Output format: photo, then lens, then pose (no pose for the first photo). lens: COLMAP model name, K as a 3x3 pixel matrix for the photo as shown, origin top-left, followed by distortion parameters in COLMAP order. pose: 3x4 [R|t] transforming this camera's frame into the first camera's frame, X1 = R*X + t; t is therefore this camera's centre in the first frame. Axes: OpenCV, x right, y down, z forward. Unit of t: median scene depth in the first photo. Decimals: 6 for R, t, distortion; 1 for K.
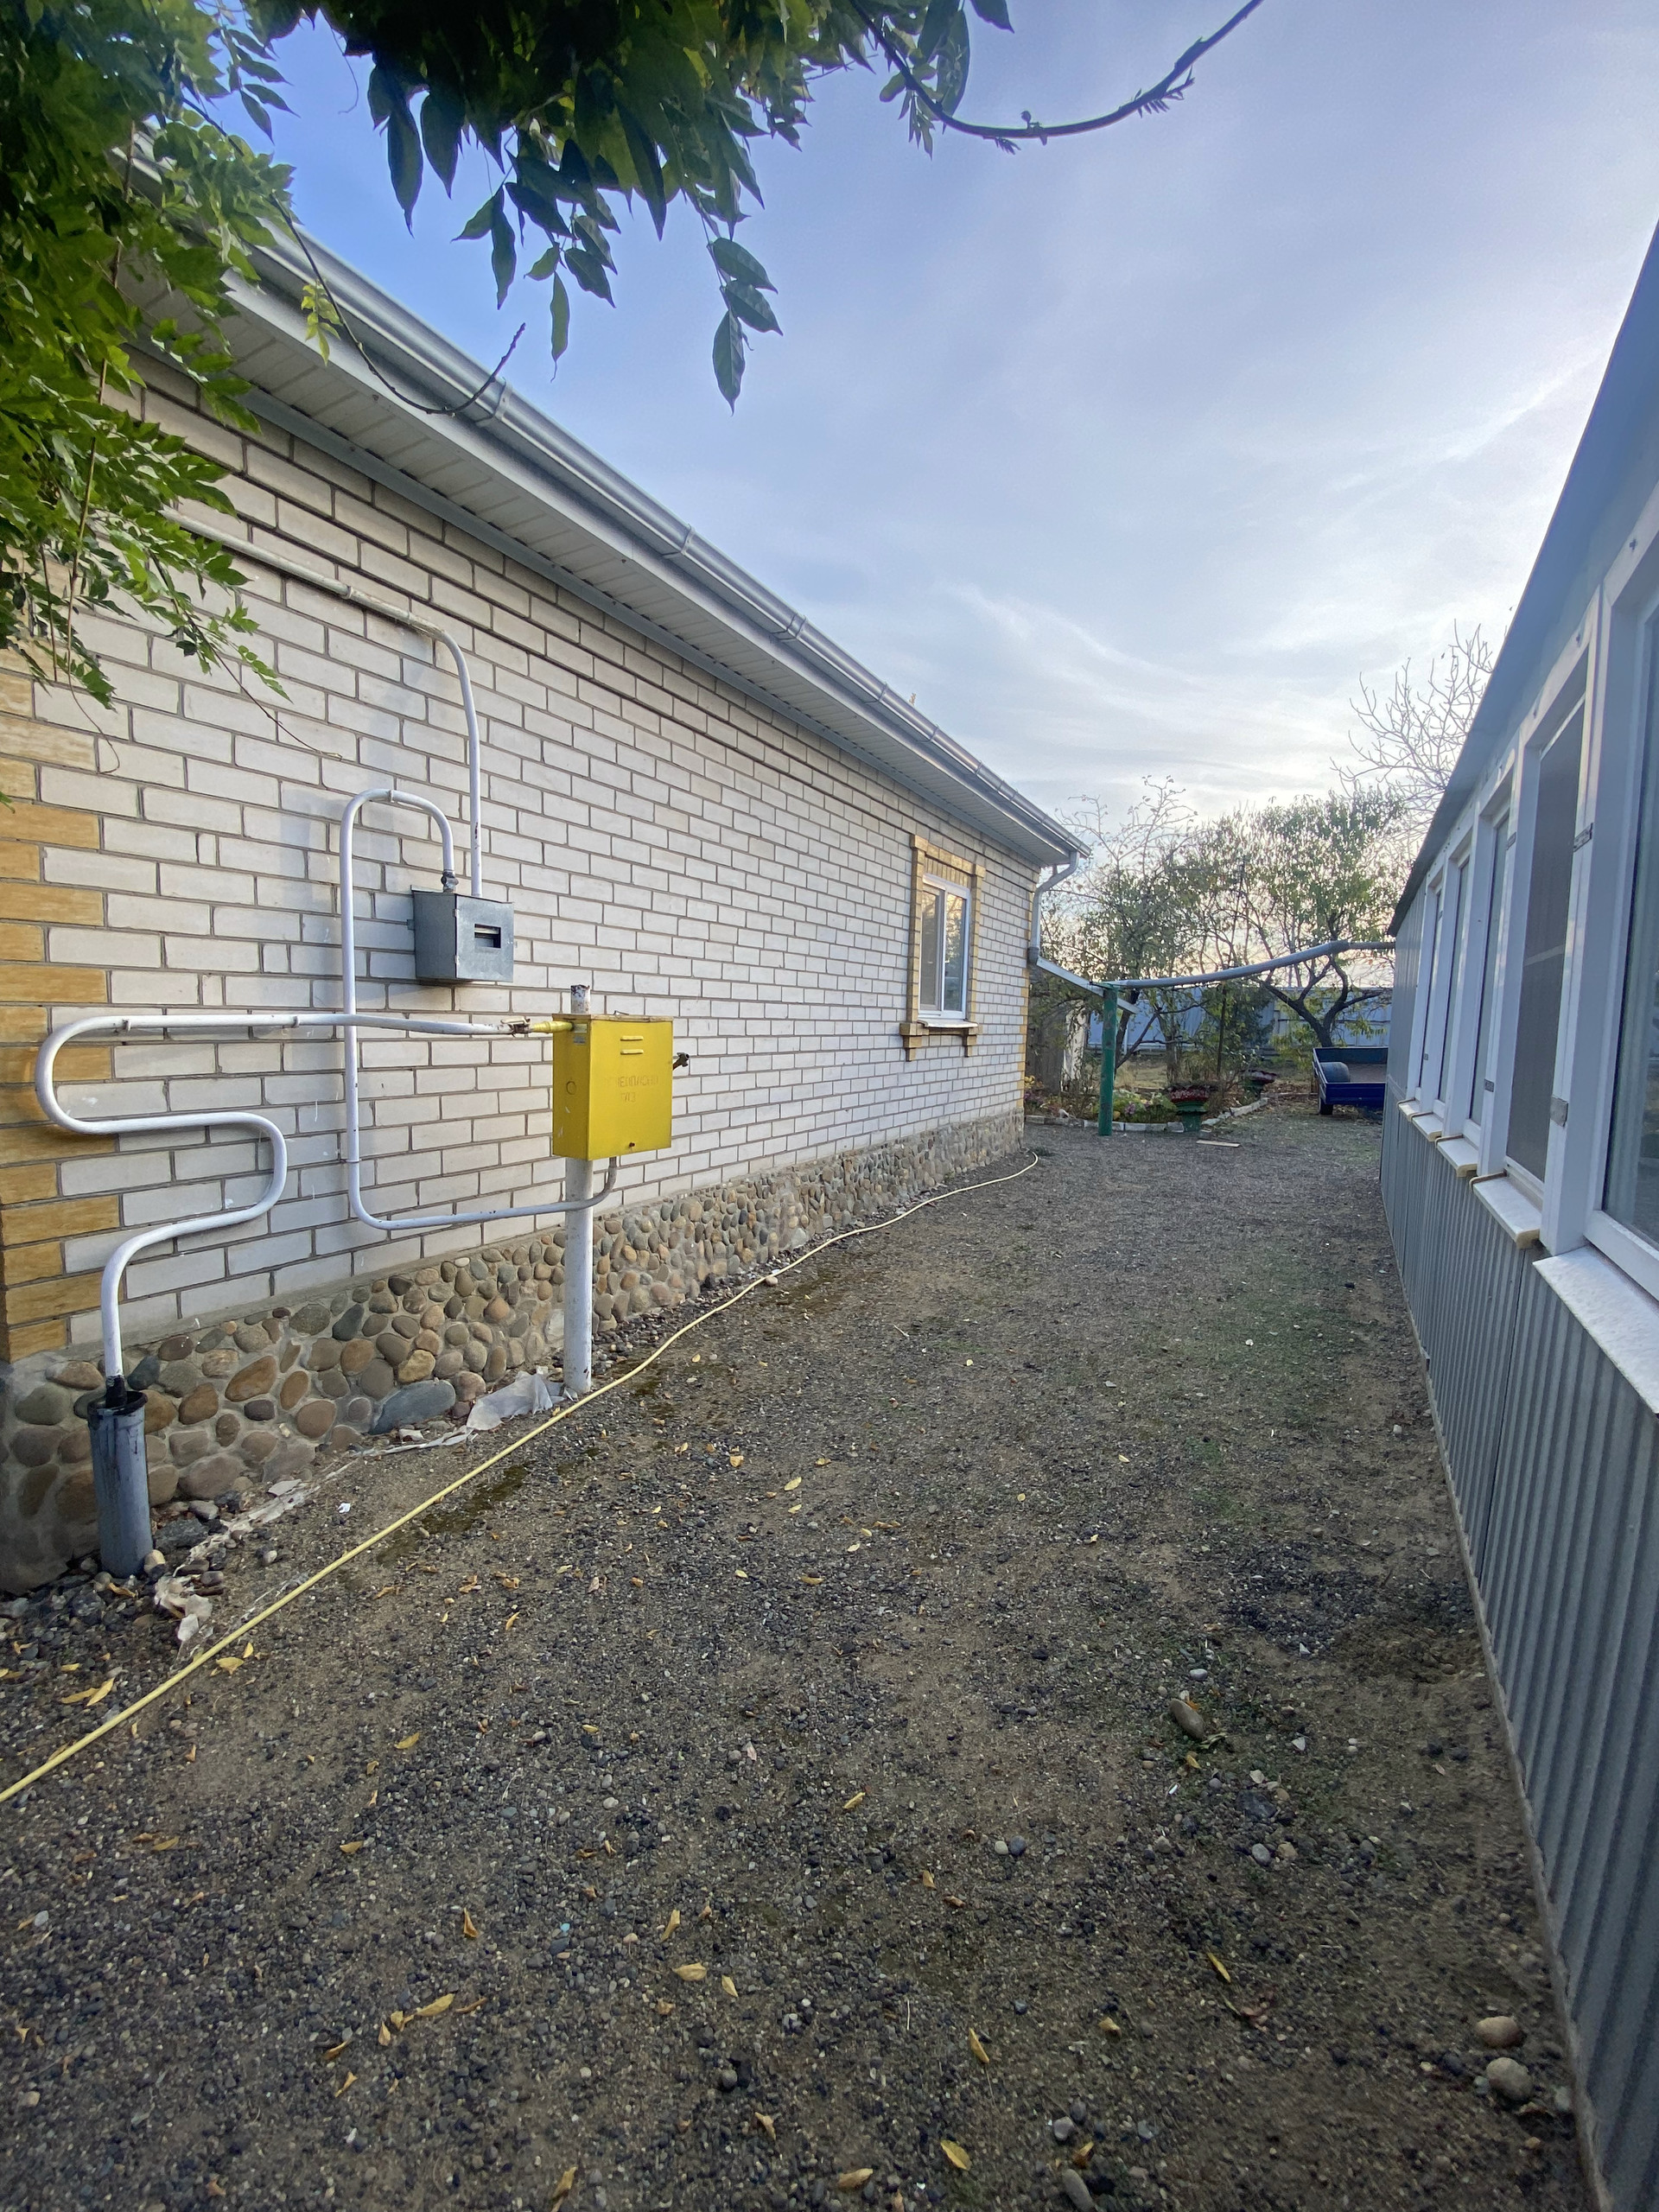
lens RADIAL K [[883.5, 0, 829.5], [0, 883.5, 1106.0], [0, 0, 1]] dist [0.000796, 0.000076]
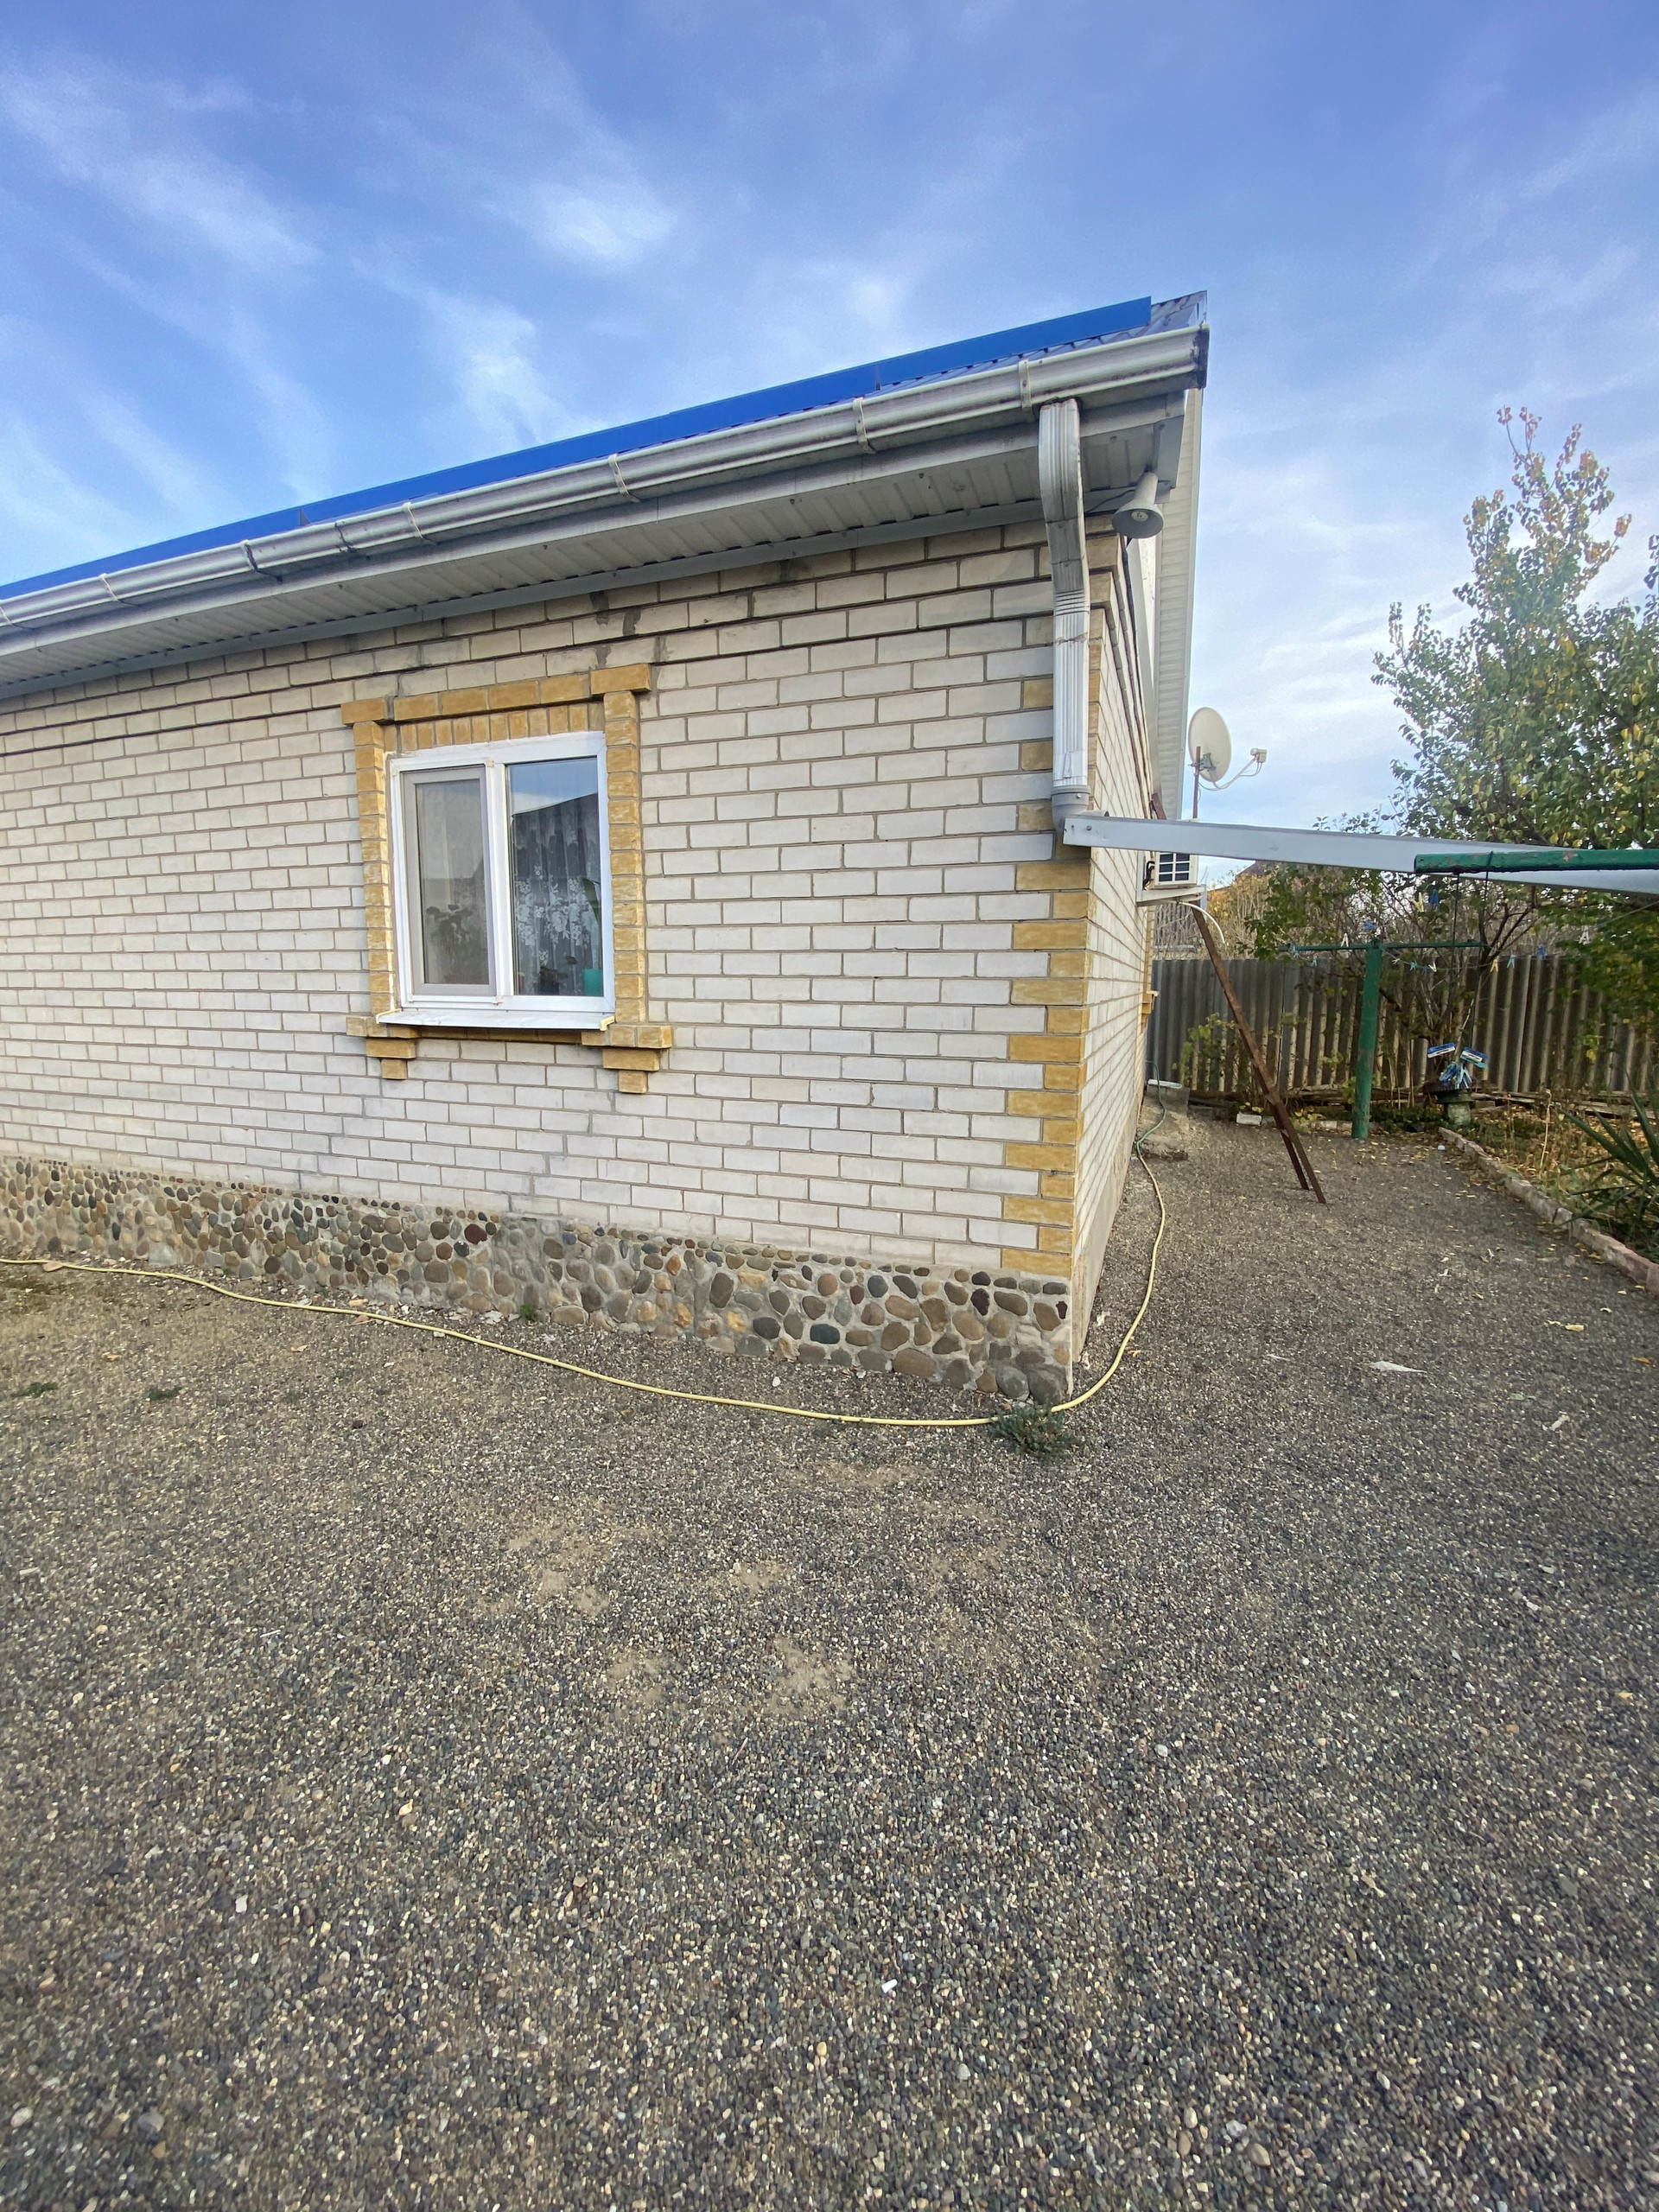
lens RADIAL K [[883.5, 0, 829.5], [0, 883.5, 1106.0], [0, 0, 1]] dist [0.000796, 0.000076]
pose [[0.145491, 0.095953, -0.984696, 0.983332], [-0.109087, 0.990773, 0.080427, -0.153155], [0.983327, 0.095716, 0.154616, 1.608076]]
